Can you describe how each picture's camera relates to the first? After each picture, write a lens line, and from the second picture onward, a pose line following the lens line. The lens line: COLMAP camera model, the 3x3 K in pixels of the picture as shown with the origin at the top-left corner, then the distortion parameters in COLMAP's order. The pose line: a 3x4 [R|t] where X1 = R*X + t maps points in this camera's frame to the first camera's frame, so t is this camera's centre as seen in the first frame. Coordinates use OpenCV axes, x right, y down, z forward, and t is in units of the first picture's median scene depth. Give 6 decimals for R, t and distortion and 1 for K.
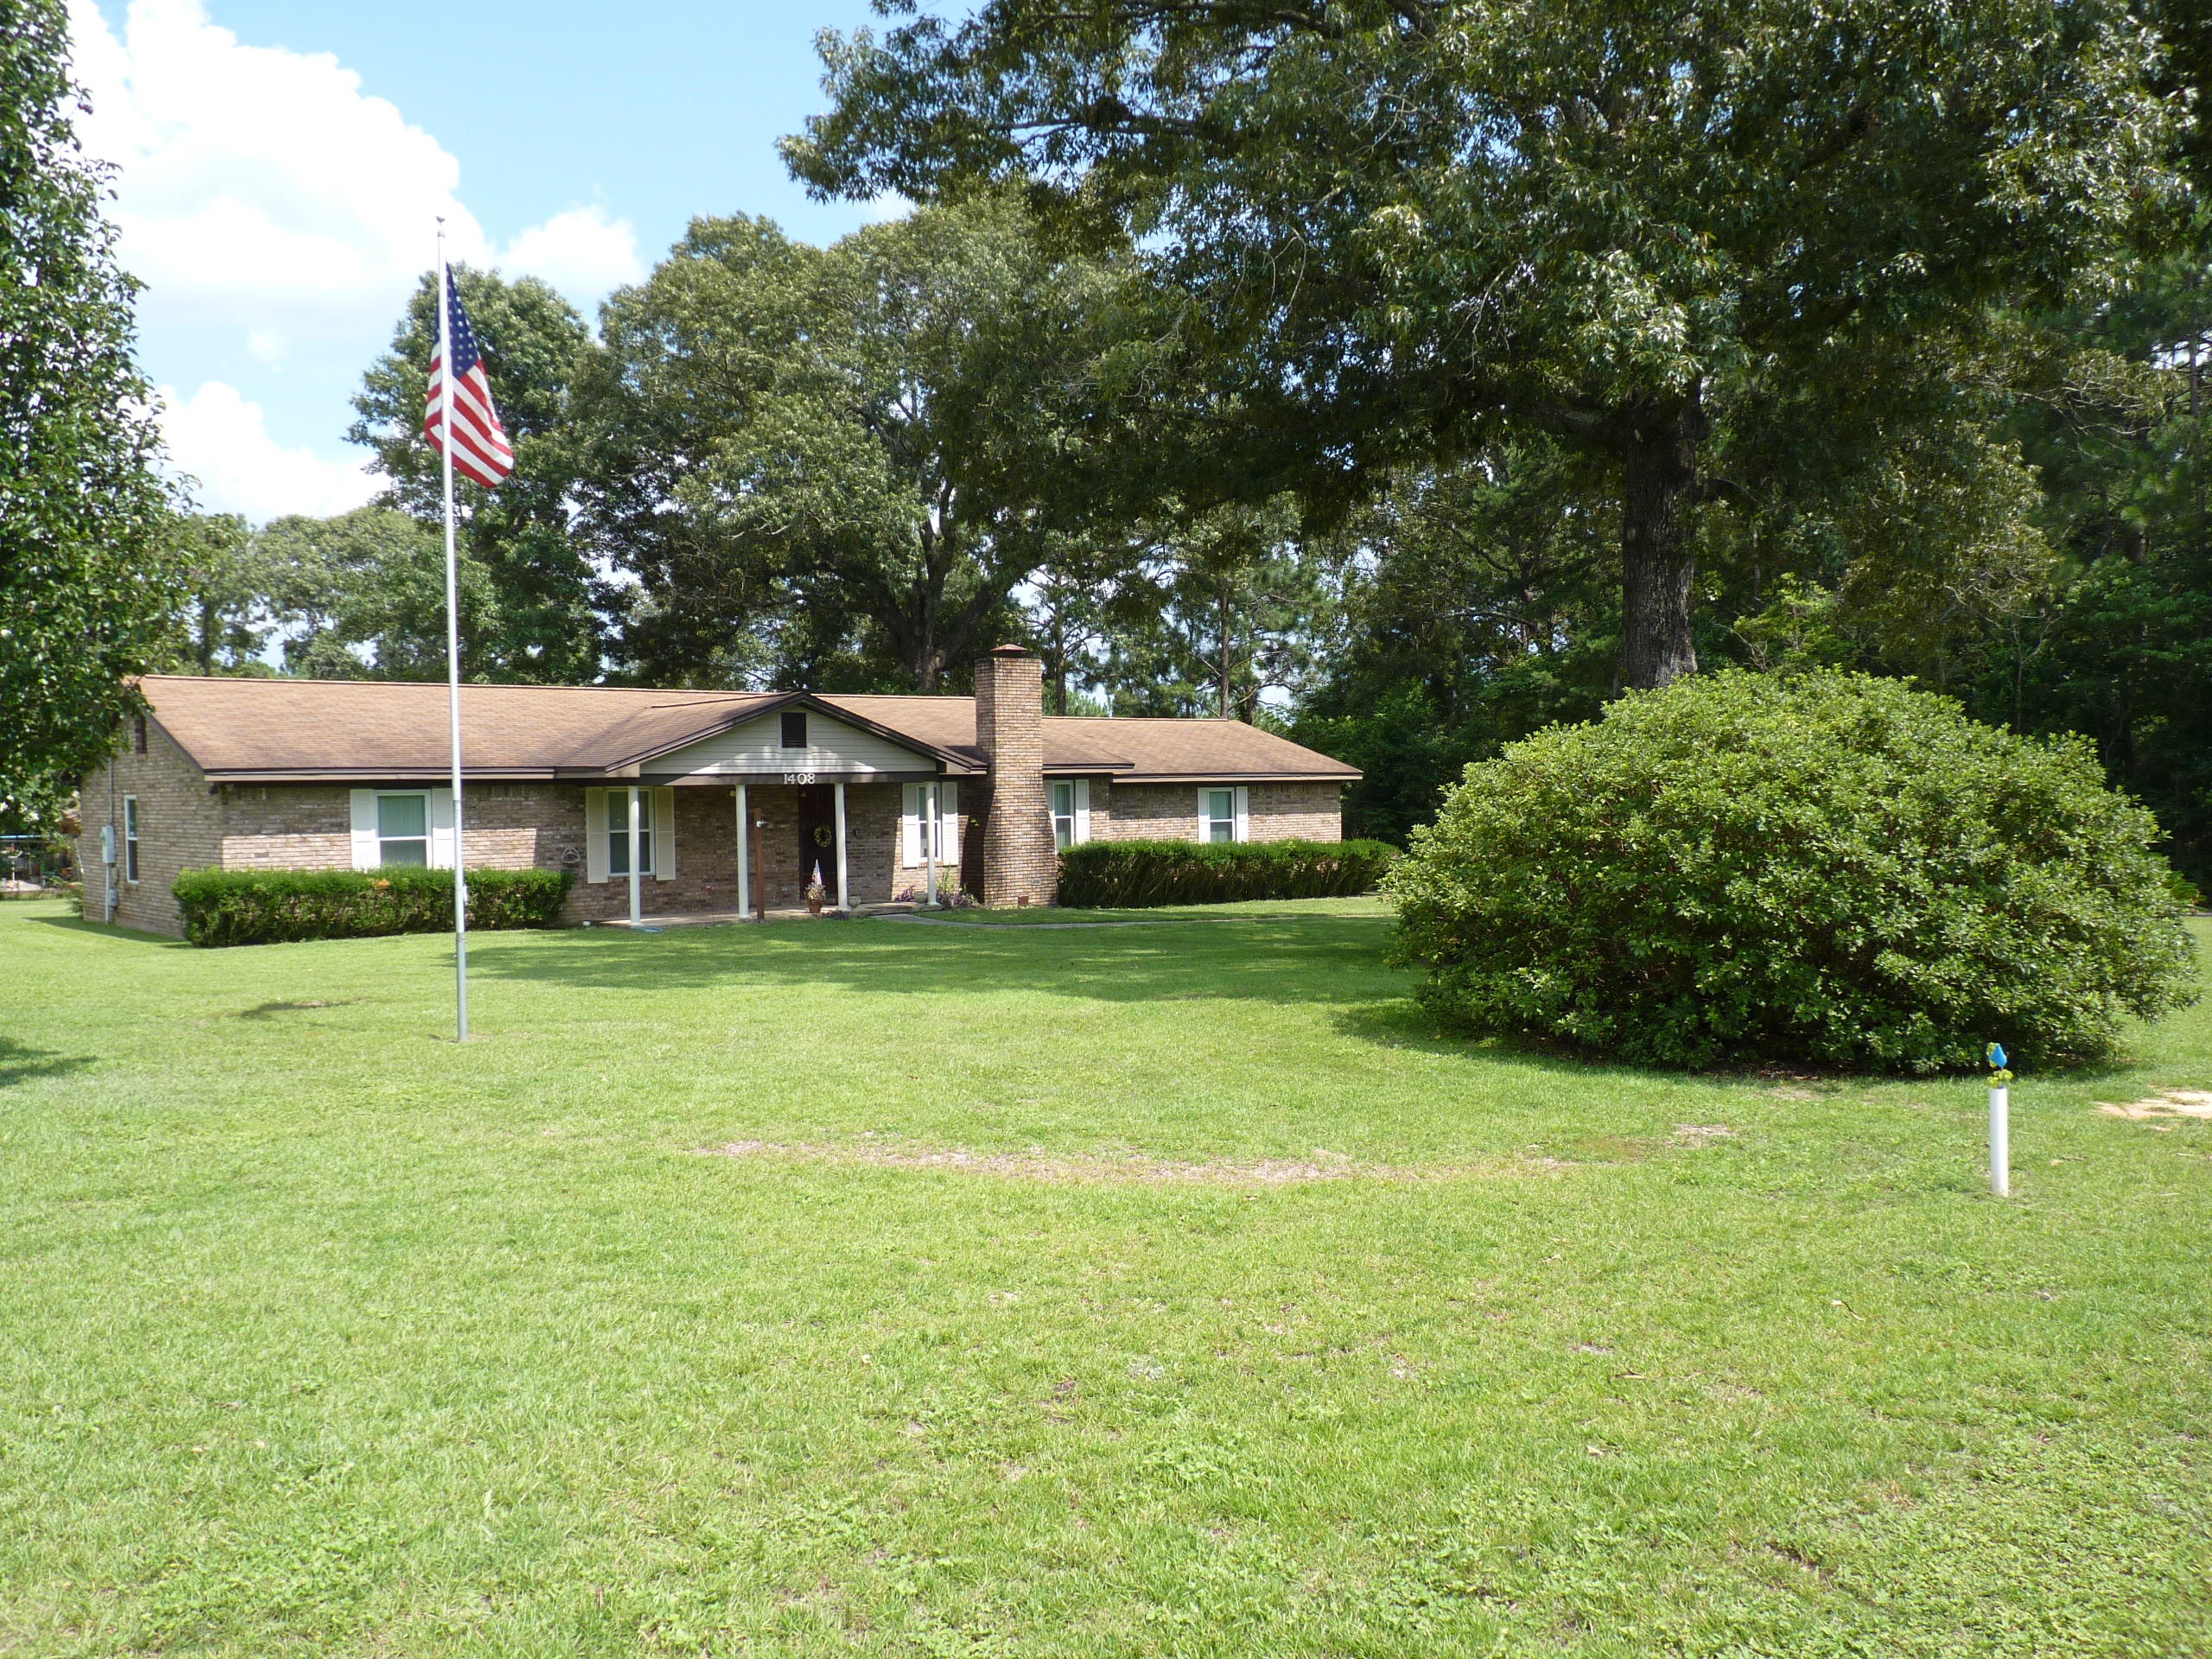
lens RADIAL K [[1773.6, 0, 1106.0], [0, 1773.6, 830.3], [0, 0, 1]] dist [-0.009262, -0.006086]
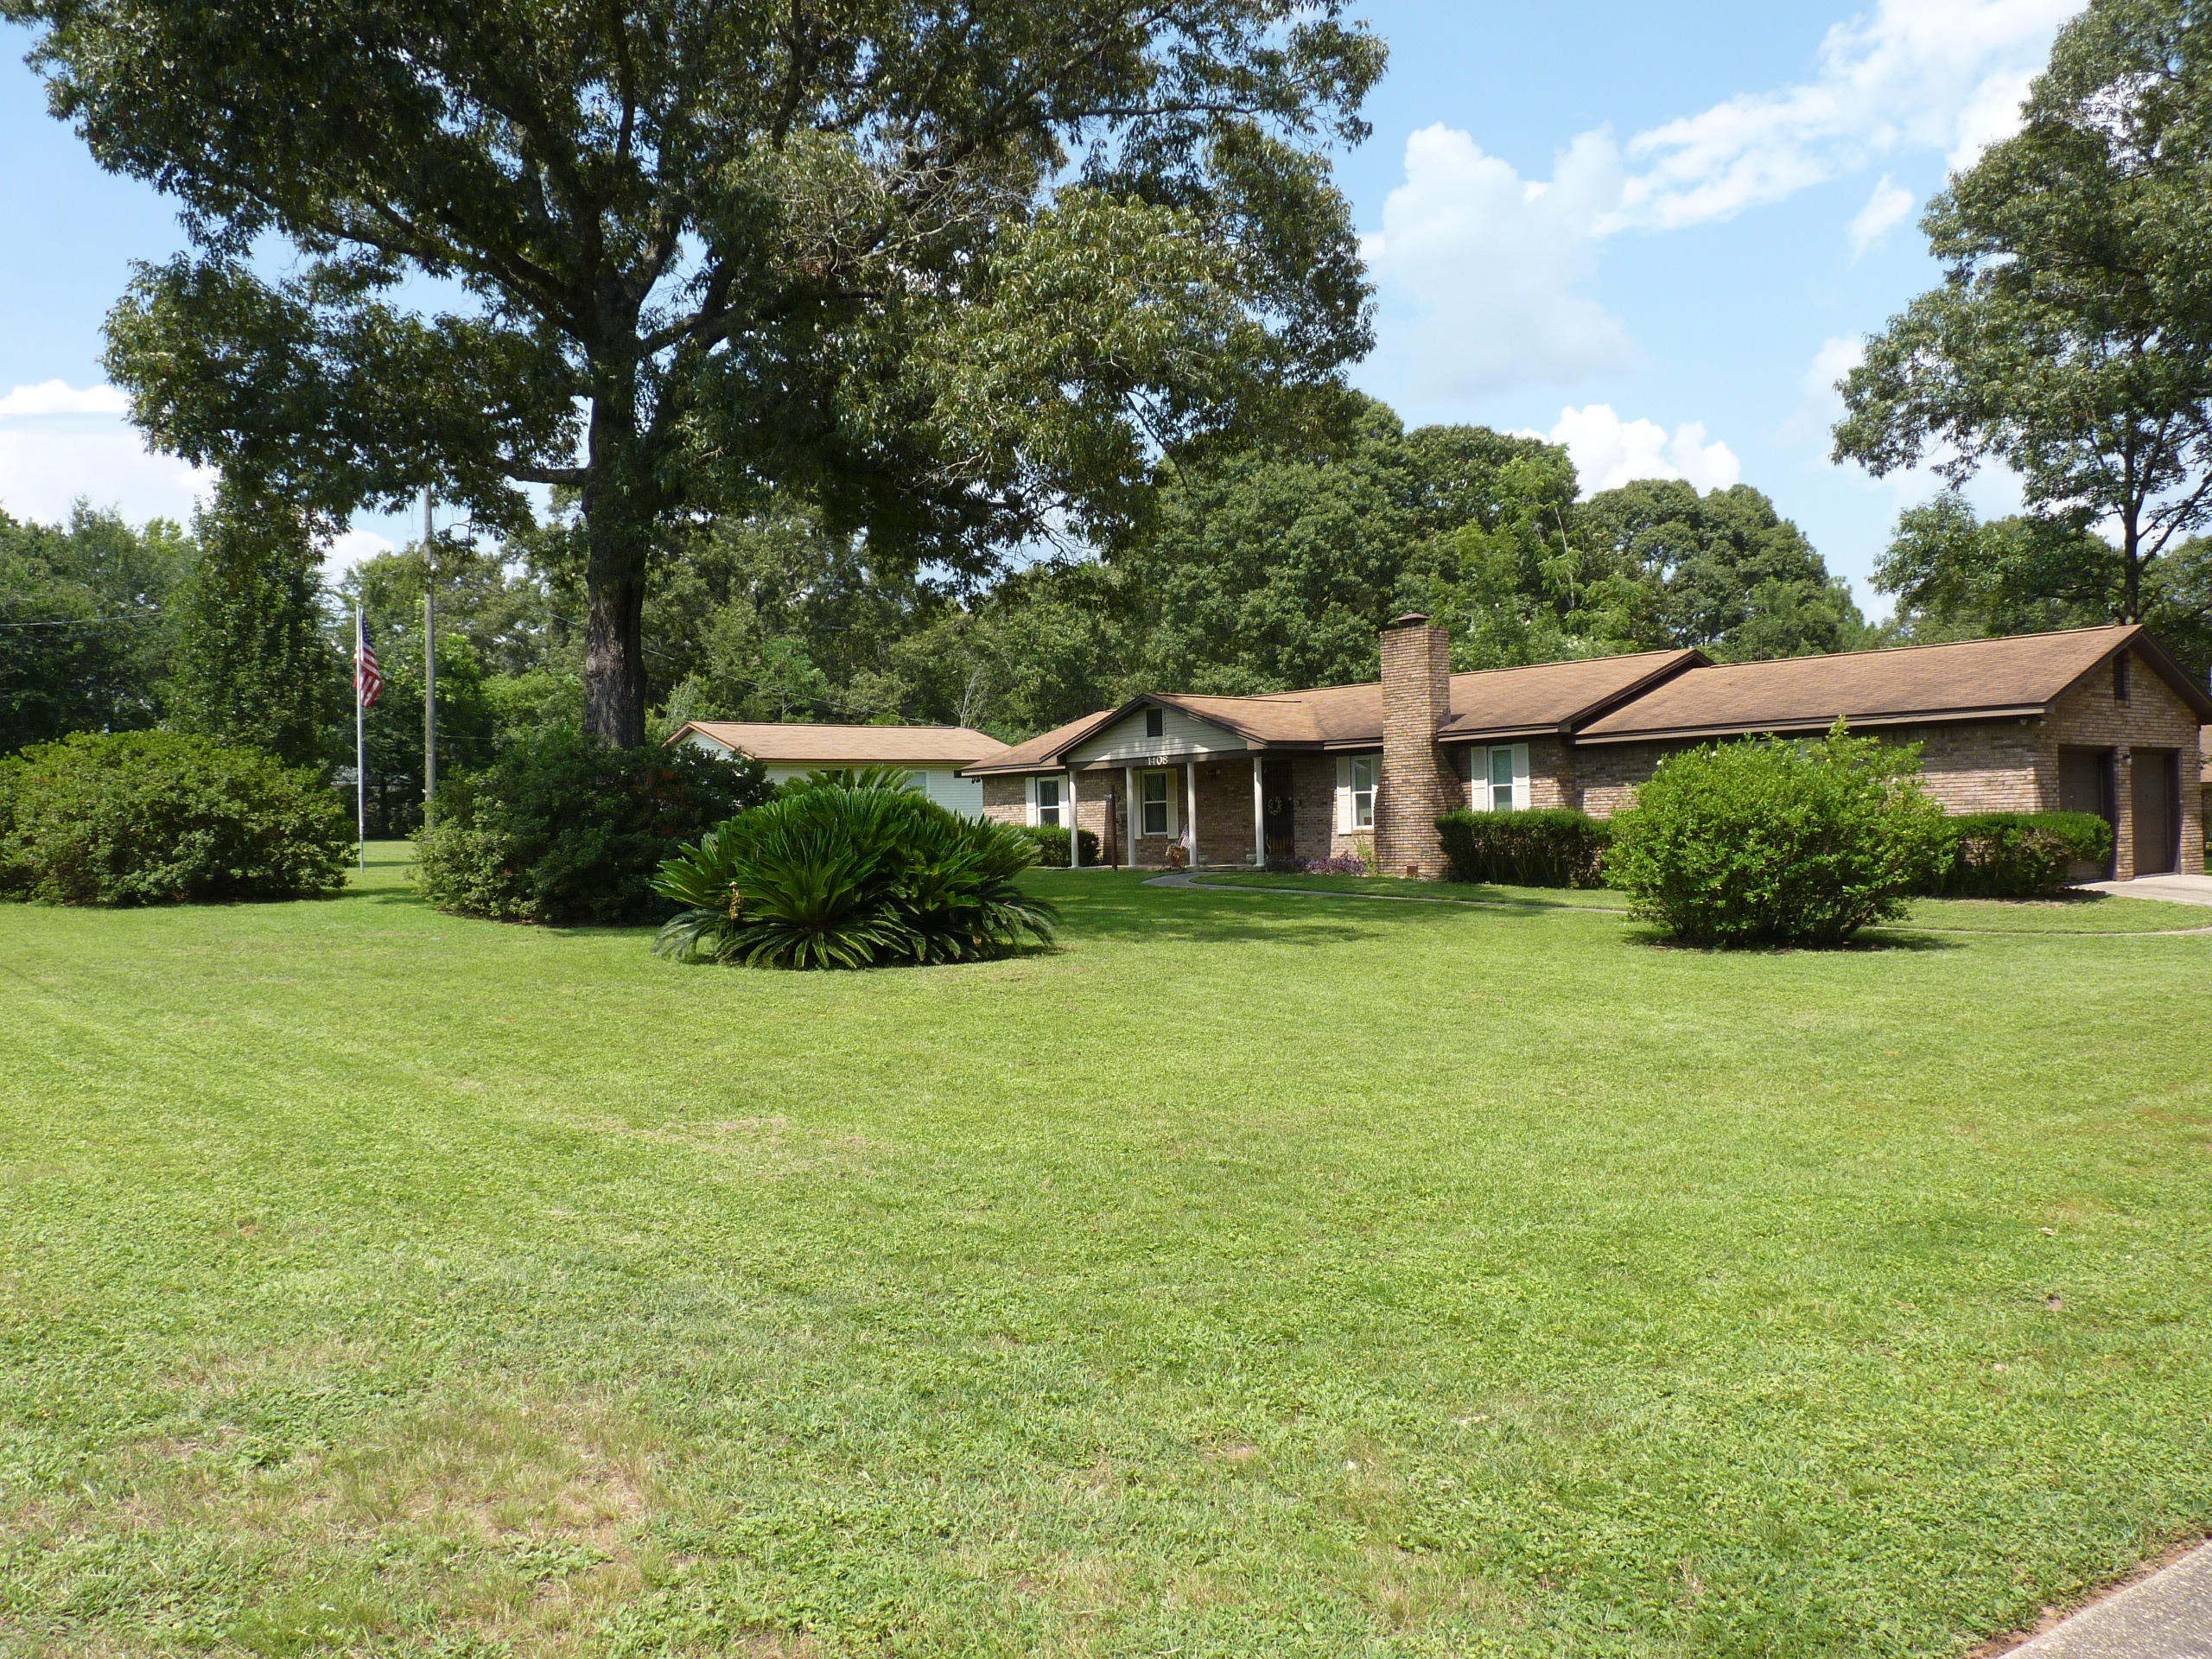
lens RADIAL K [[1773.6, 0, 1096.4], [0, 1773.6, 849.5], [0, 0, 1]] dist [-0.009262, -0.006086]
pose [[-0.012692, 0.024471, -0.999620, 0.938191], [0.004571, 0.999691, 0.024415, 0.002769], [0.999909, -0.004260, -0.012800, 0.823003]]
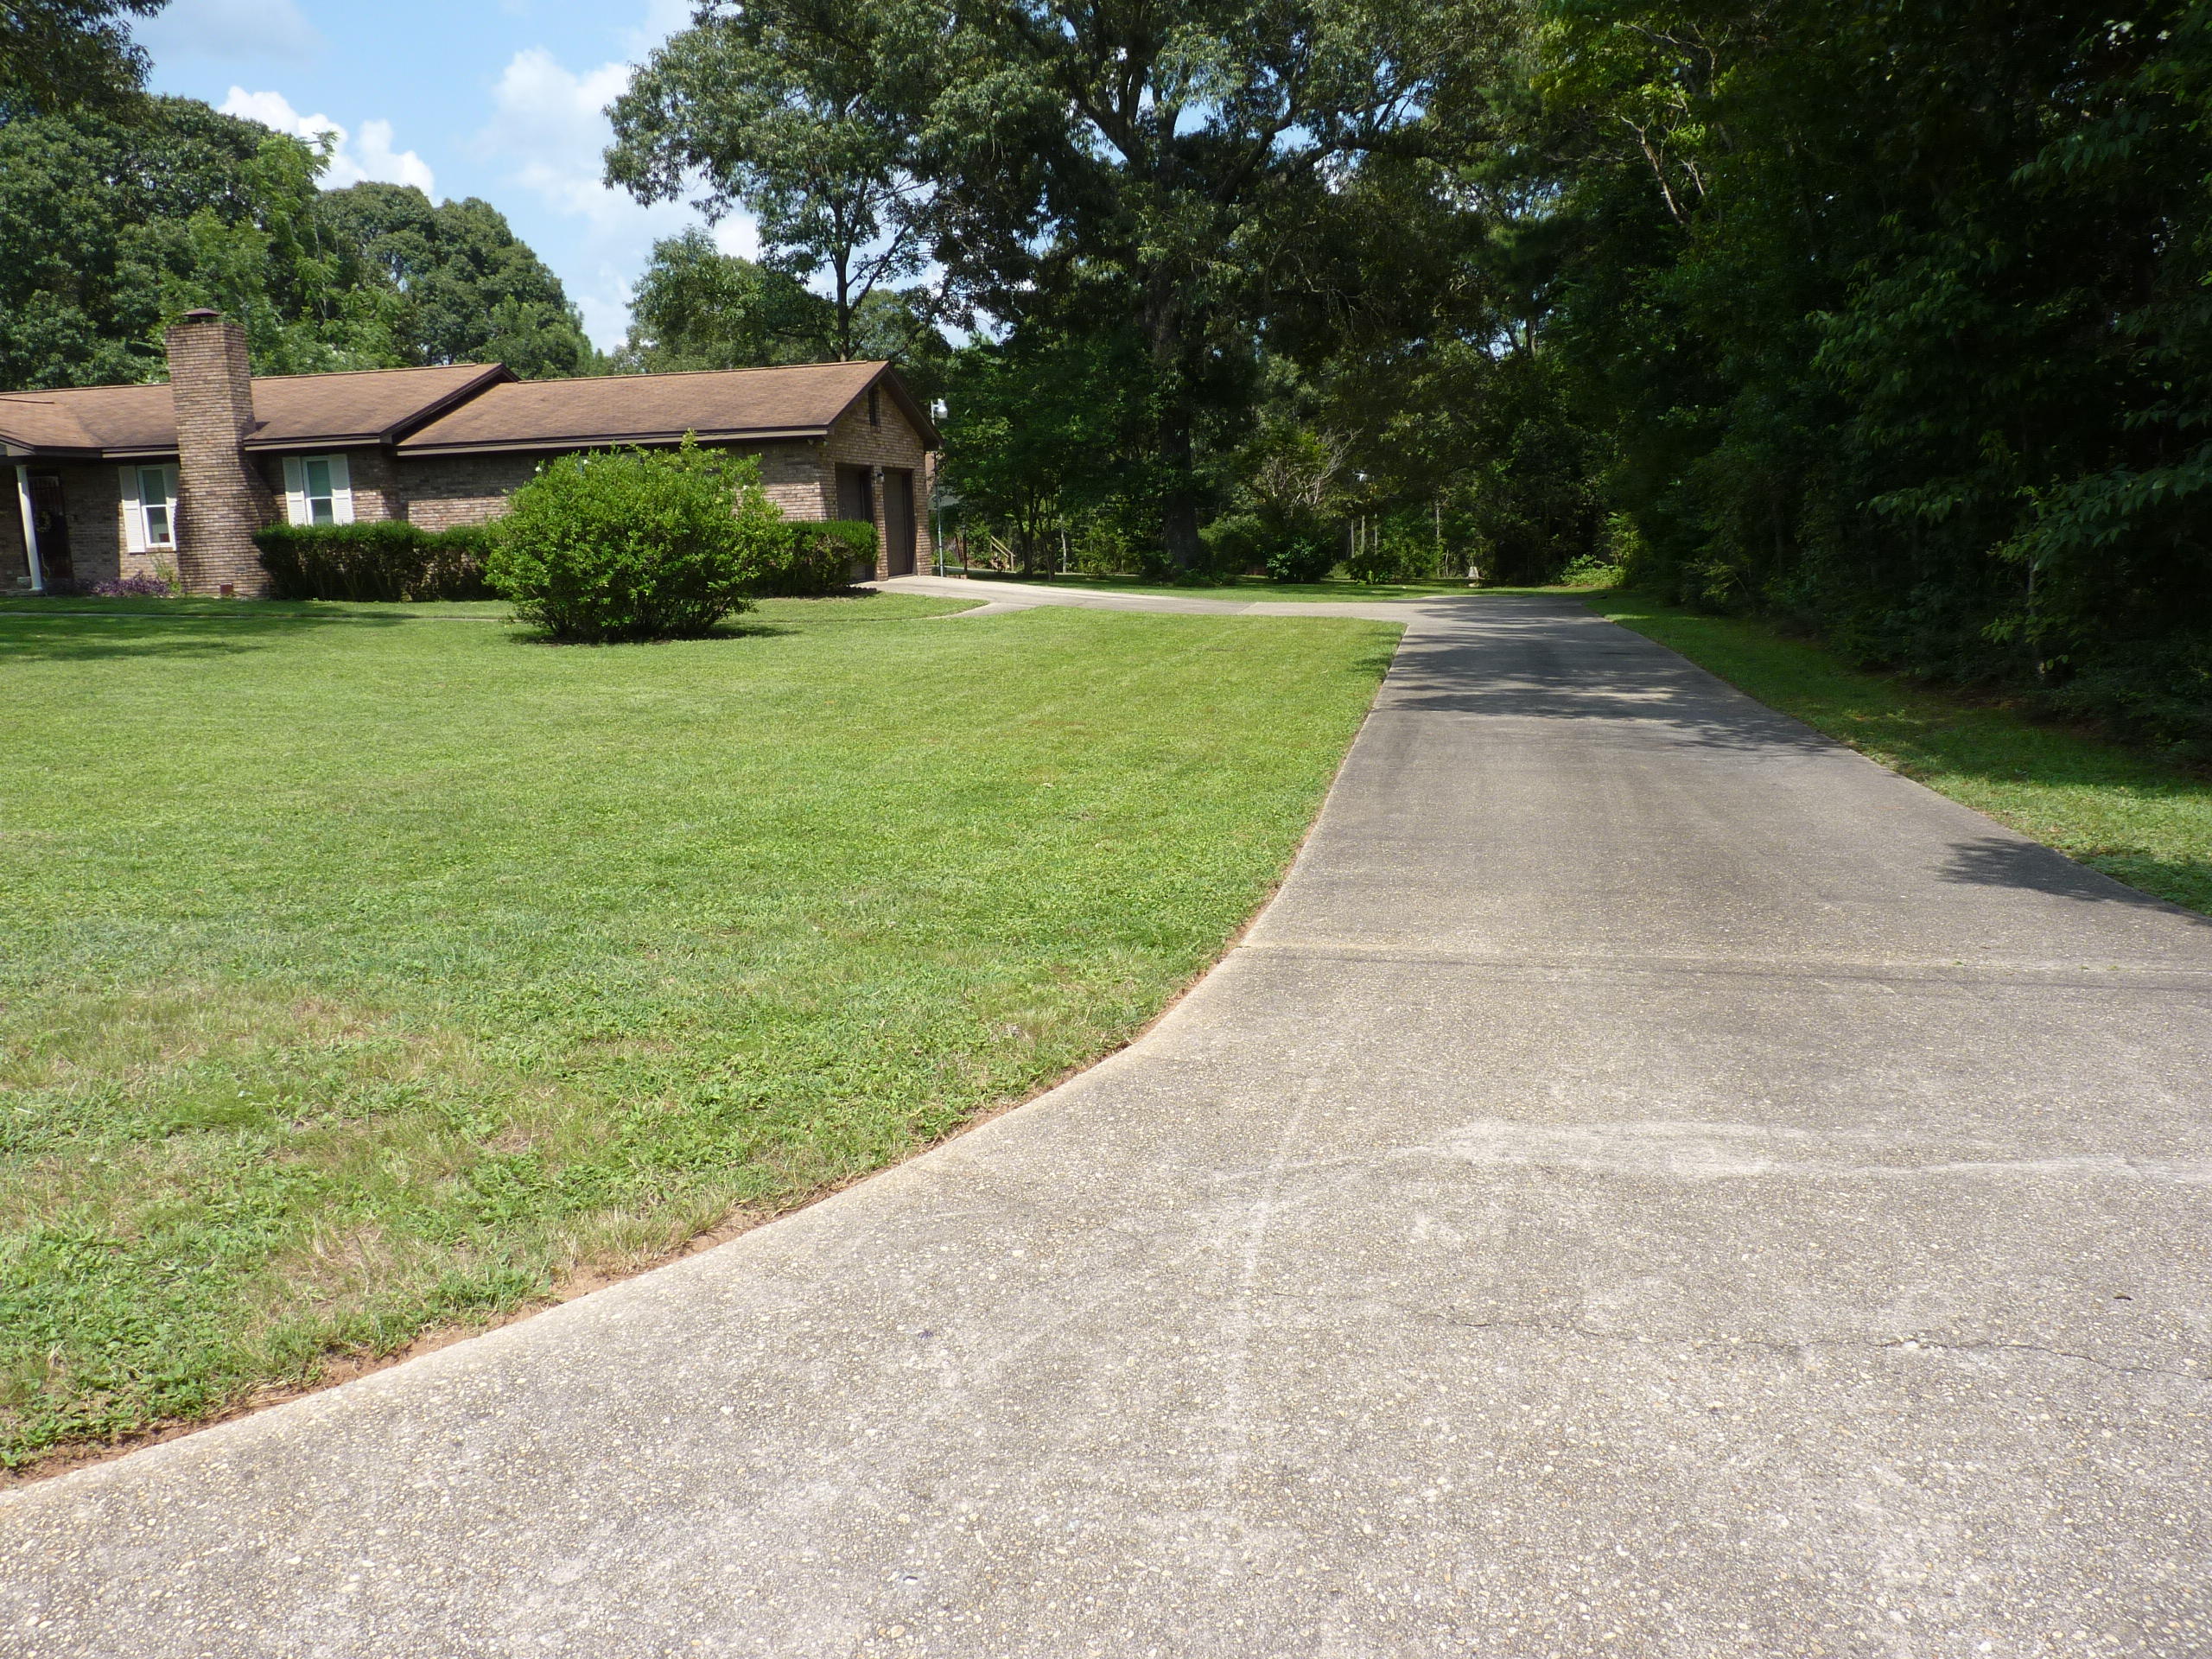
lens RADIAL K [[1773.6, 0, 1075.3], [0, 1773.6, 835.3], [0, 0, 1]] dist [-0.009262, -0.006086]
pose [[0.616973, 0.130398, -0.776106, 0.961711], [0.008601, 0.985001, 0.172333, 0.010273], [0.786937, -0.113000, 0.606598, 0.759114]]
